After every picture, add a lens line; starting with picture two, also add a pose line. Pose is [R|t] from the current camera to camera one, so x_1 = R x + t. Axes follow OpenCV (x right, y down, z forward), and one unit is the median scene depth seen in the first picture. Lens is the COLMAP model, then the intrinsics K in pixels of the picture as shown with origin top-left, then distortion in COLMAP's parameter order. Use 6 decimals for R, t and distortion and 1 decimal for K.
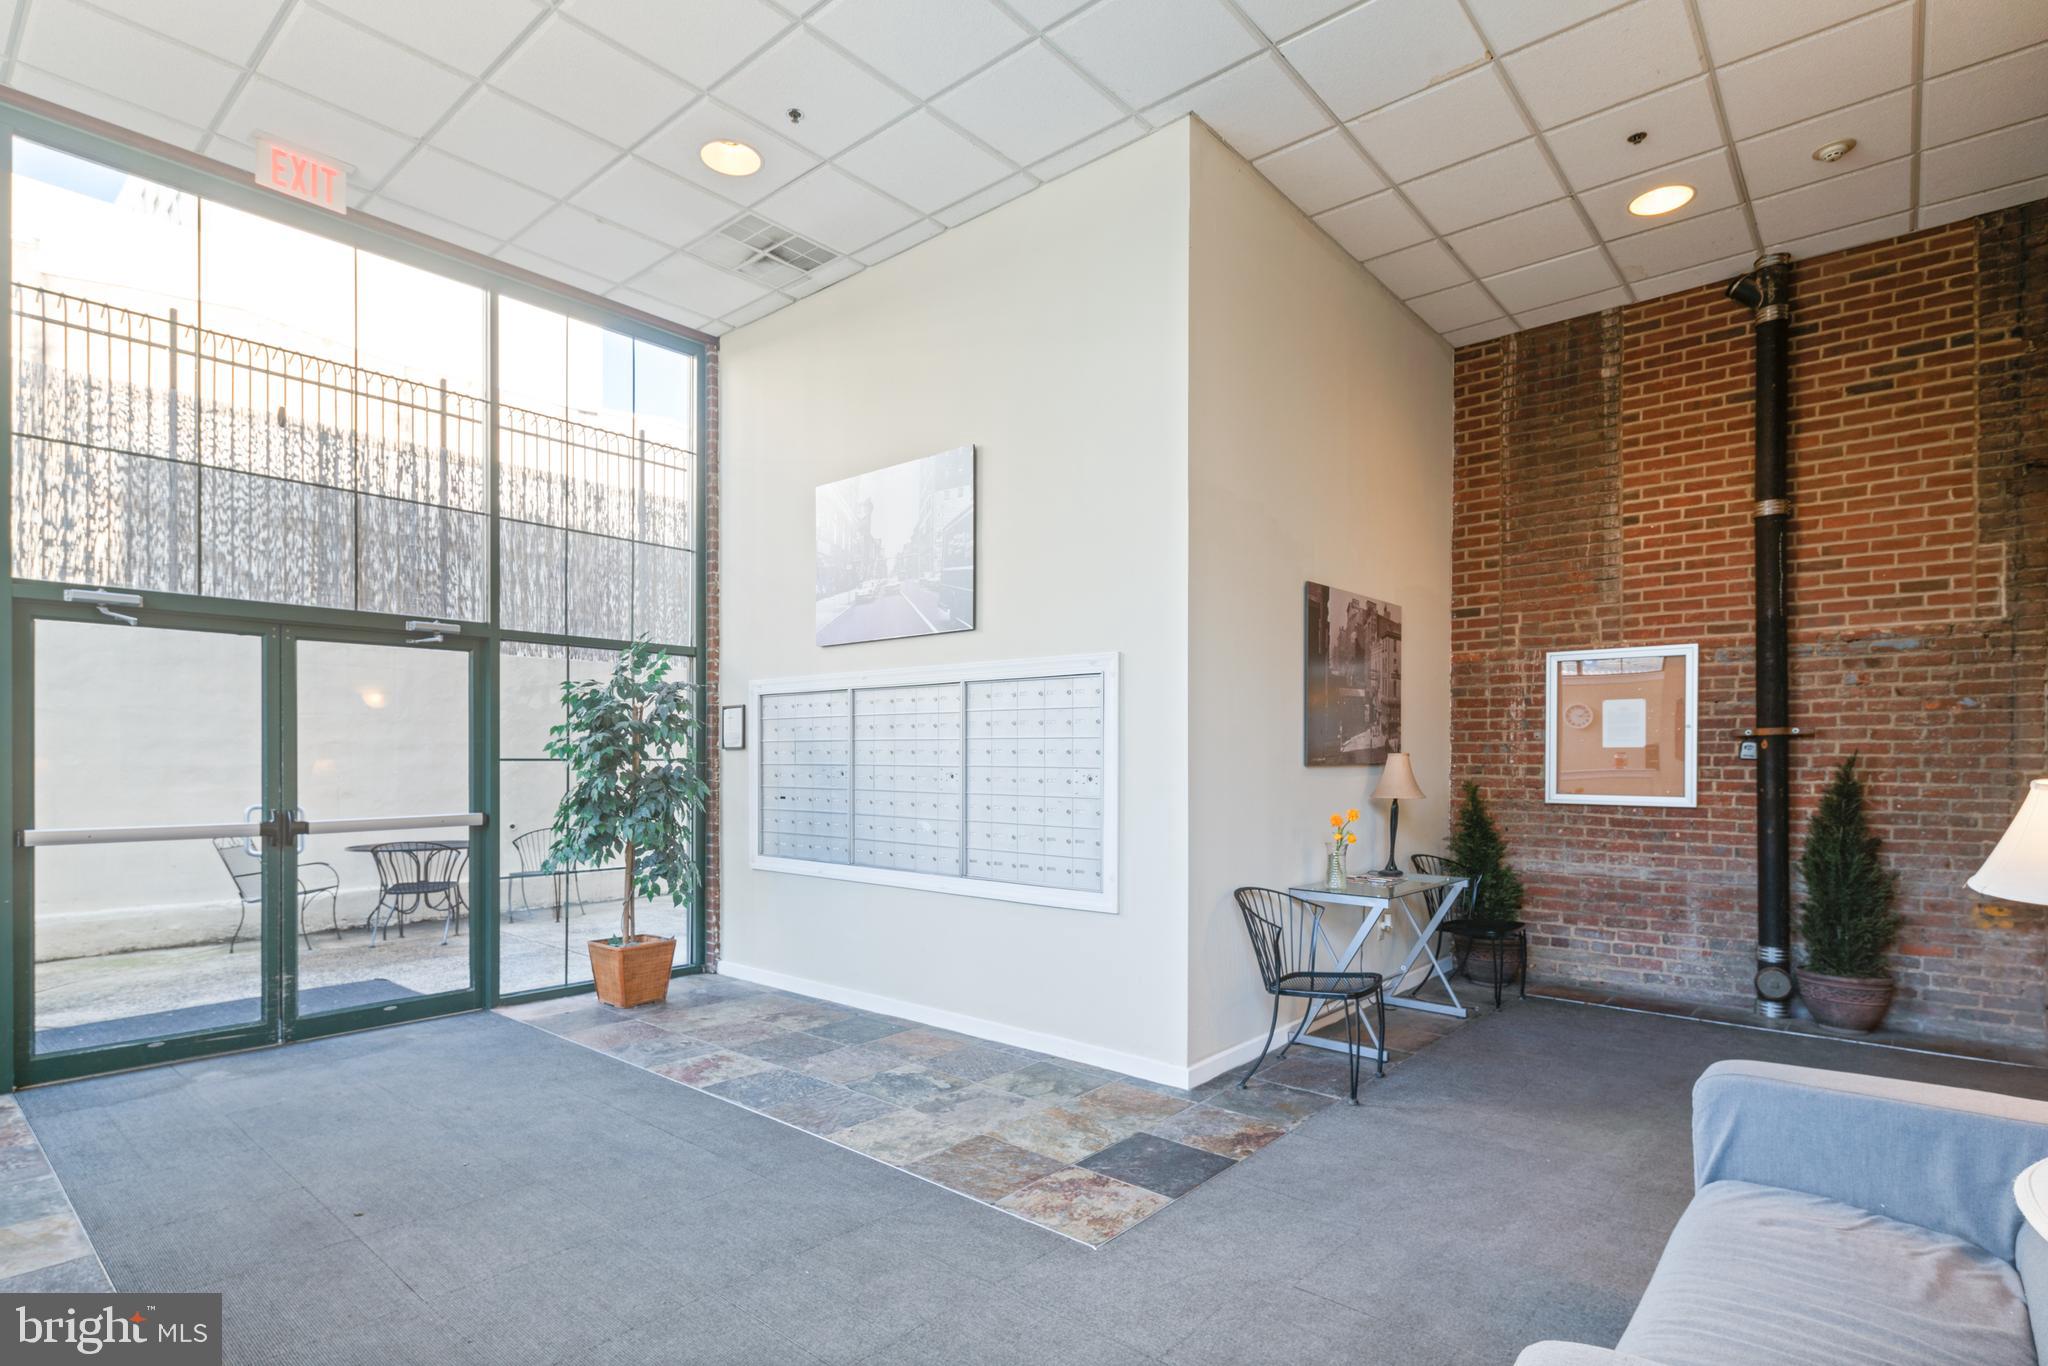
lens RADIAL K [[1017.4, 0, 1035.5], [0, 1017.4, 763.9], [0, 0, 1]] dist [-0.006104, -0.001178]
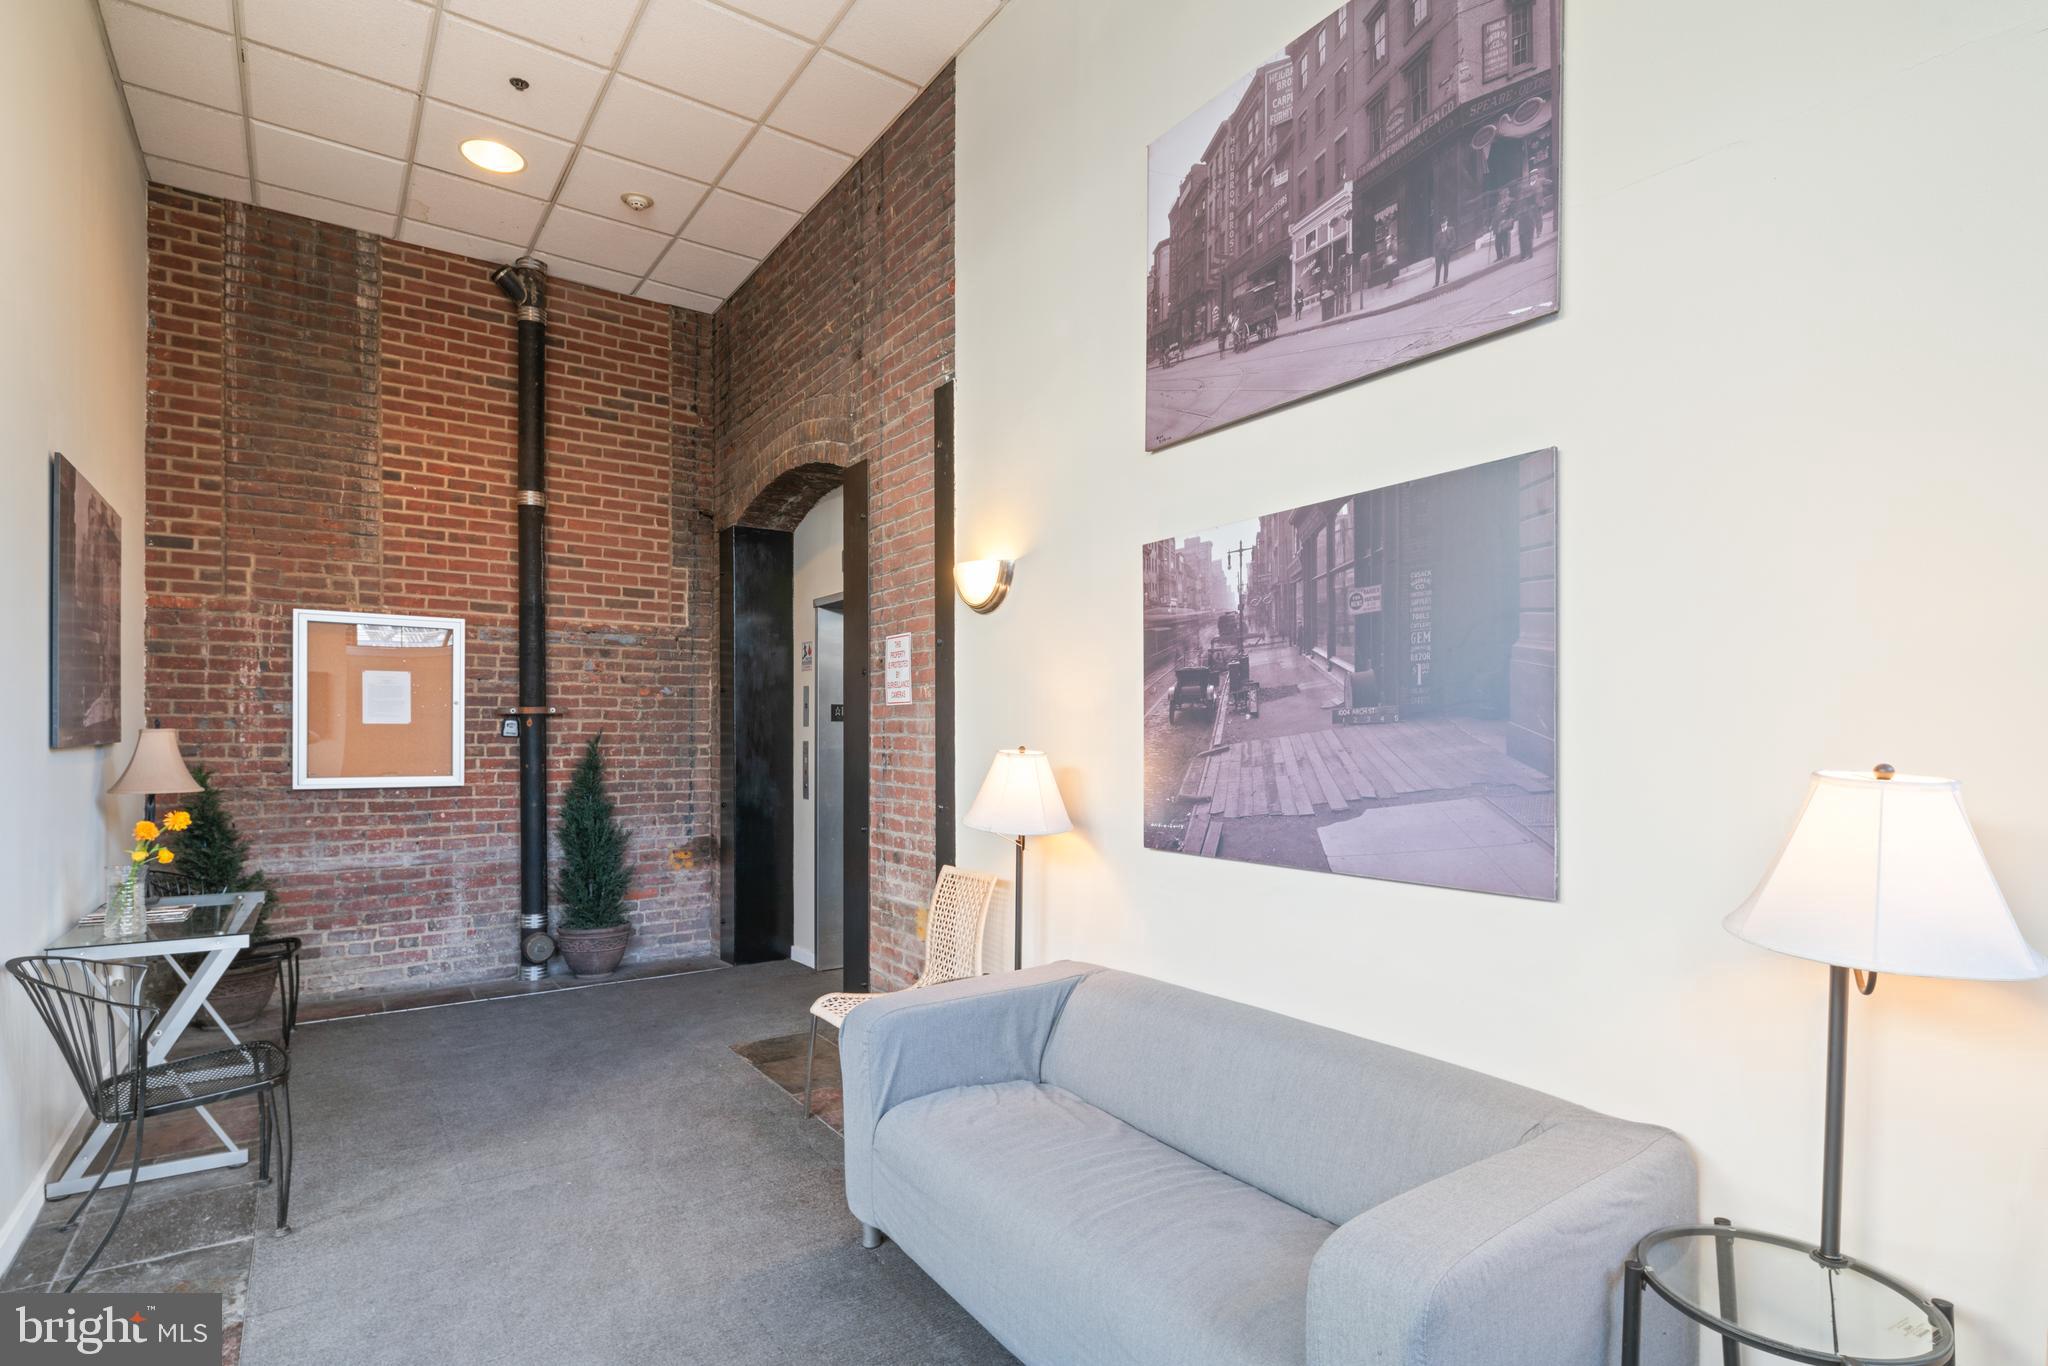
lens RADIAL K [[1001.9, 0, 1022.4], [0, 1001.9, 742.3], [0, 0, 1]] dist [-0.003906, -0.000425]
pose [[0.248788, -0.006716, 0.968535, -0.150689], [0.005461, 0.999970, 0.005531, -0.001589], [-0.968543, 0.003913, 0.248817, 0.232862]]
